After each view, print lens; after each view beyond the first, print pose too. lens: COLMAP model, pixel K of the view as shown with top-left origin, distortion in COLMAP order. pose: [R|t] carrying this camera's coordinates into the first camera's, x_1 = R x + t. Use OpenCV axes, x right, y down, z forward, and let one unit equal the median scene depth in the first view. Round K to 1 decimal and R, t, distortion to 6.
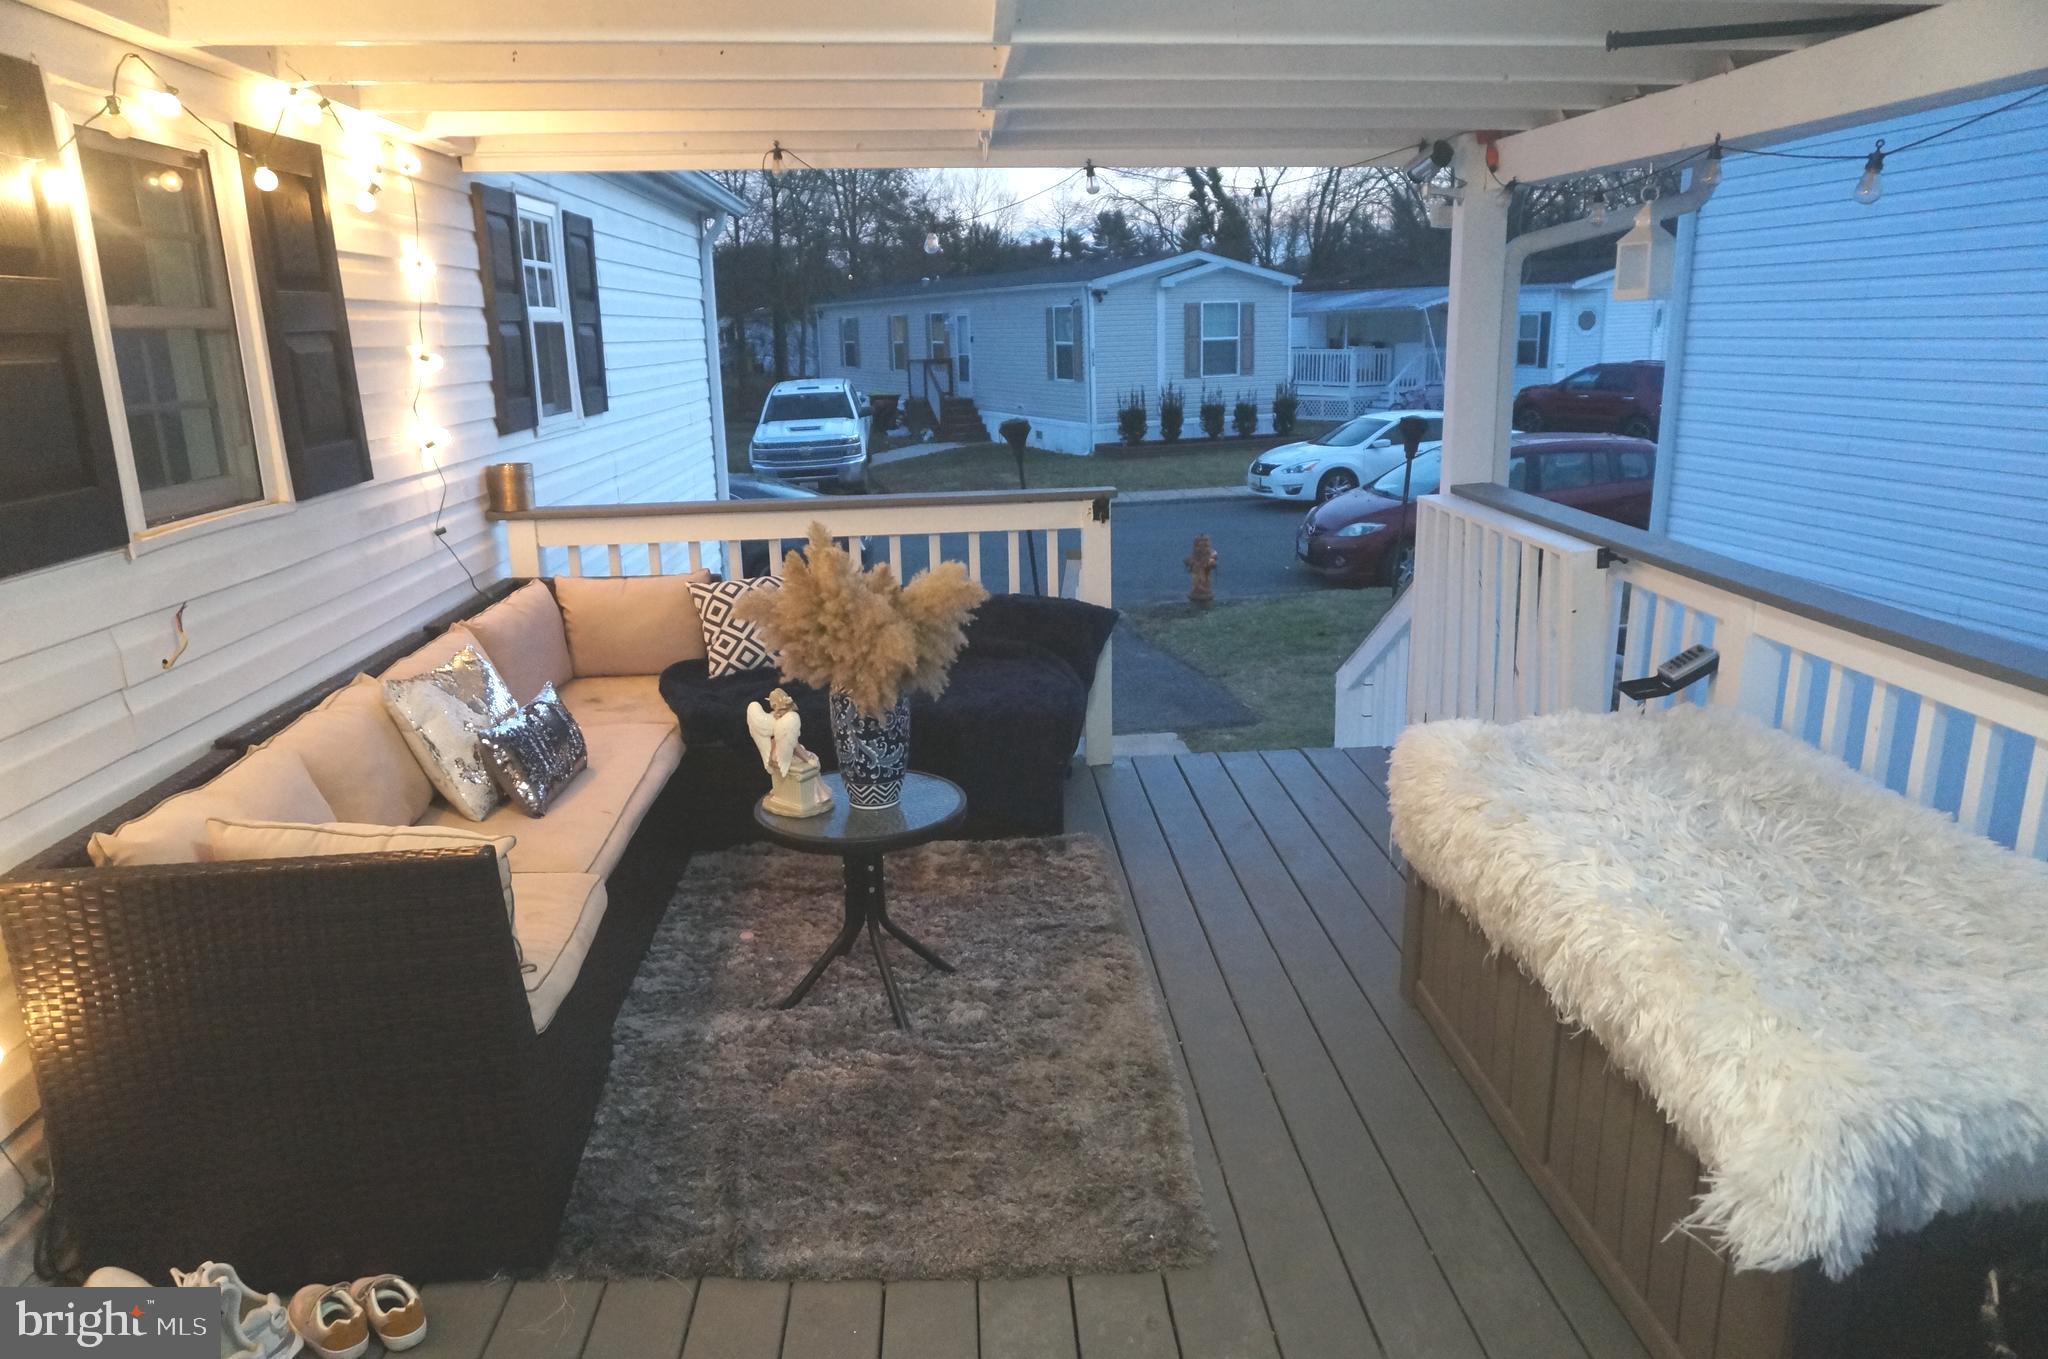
lens RADIAL K [[1365.7, 0, 1024.1], [0, 1365.7, 699.8], [0, 0, 1]] dist [-0.041577, 0.028110]
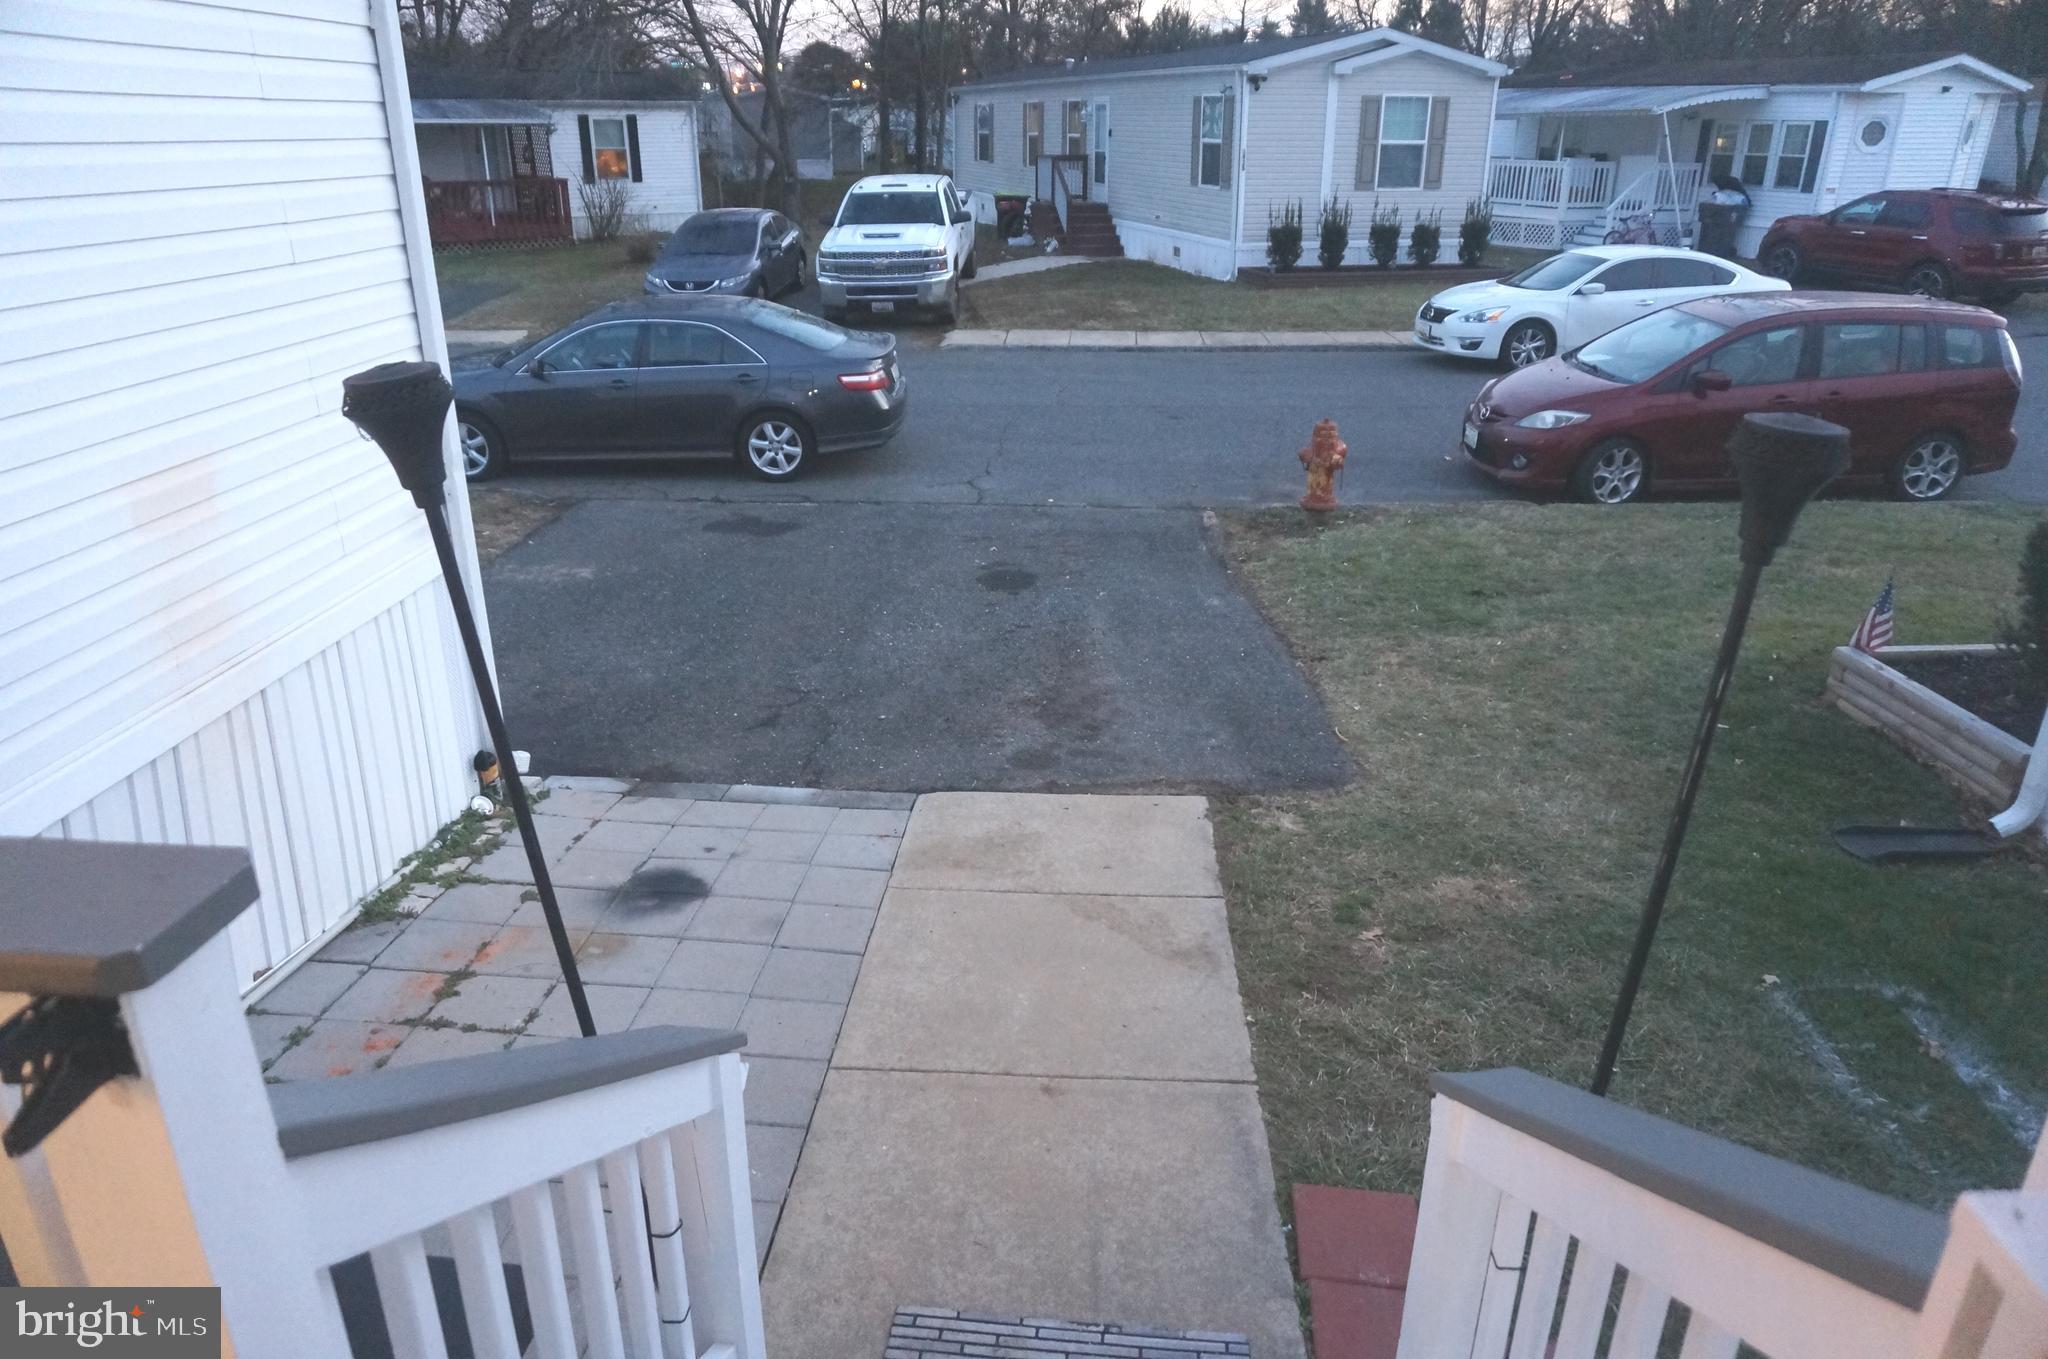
lens RADIAL K [[1365.7, 0, 1029.5], [0, 1365.7, 691.5], [0, 0, 1]] dist [-0.041577, 0.028110]
pose [[0.991846, 0.074136, -0.103664, 0.031154], [-0.059991, 0.989236, 0.133468, -0.034128], [0.112443, -0.126161, 0.985617, 0.132776]]
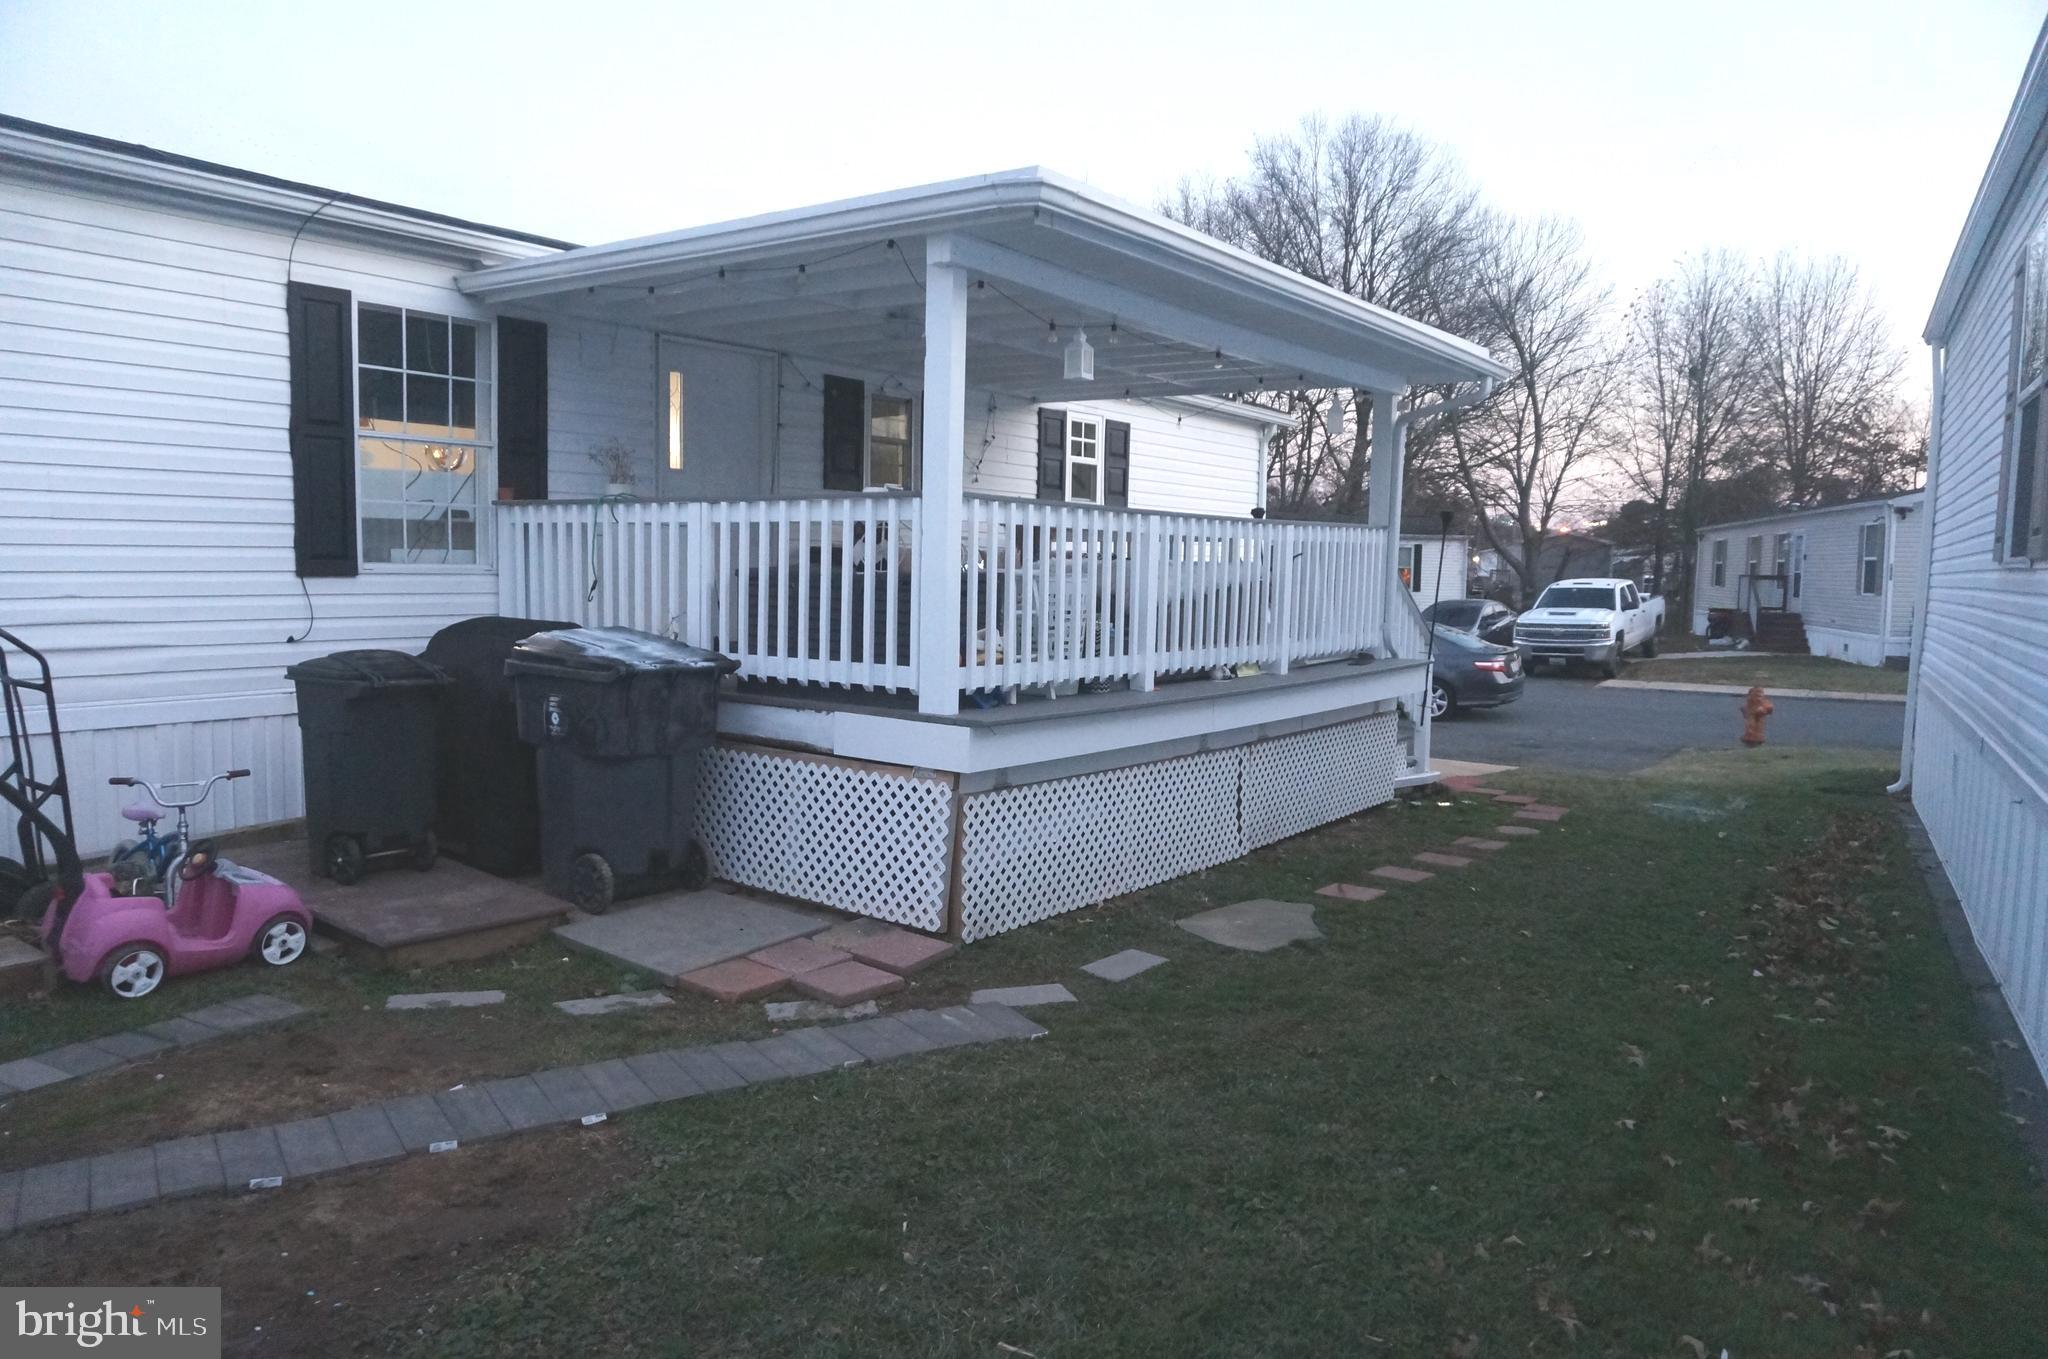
lens RADIAL K [[1365.7, 0, 1027.8], [0, 1365.7, 681.5], [0, 0, 1]] dist [-0.041577, 0.028110]
pose [[0.768510, 0.090679, -0.633380, 0.200735], [-0.202382, 0.973533, -0.106182, 0.065665], [0.606988, 0.209787, 0.766522, -0.145389]]
